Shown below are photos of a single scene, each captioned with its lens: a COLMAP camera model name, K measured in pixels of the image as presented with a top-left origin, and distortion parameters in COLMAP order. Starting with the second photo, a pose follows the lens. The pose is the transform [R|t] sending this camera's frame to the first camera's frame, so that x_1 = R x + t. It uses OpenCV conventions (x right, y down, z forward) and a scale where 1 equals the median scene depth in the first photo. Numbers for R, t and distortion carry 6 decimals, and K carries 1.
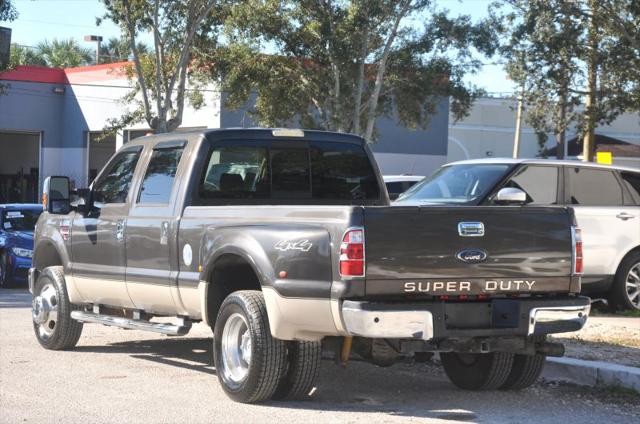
lens RADIAL K [[1574.7, 0, 320.1], [0, 1574.7, 211.3], [0, 0, 1]] dist [0.610000, 0.000000]
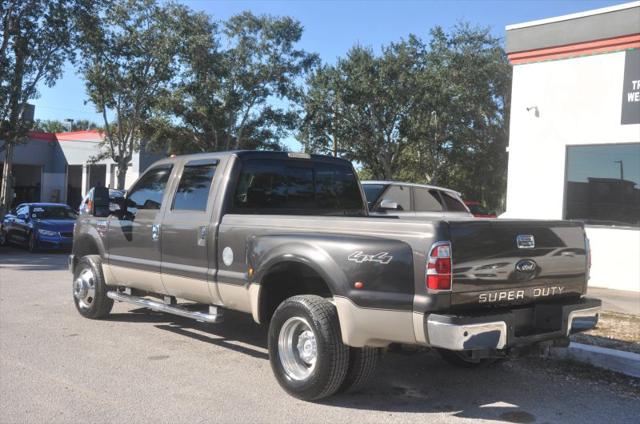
lens RADIAL K [[732.1, 0, 322.2], [0, 732.1, 213.9], [0, 0, 1]] dist [0.071985, 0.000000]
pose [[0.981346, 0.010716, 0.191951, -0.101158], [-0.012467, 0.999891, 0.007913, -0.007405], [-0.191845, -0.010158, 0.981373, 0.386246]]
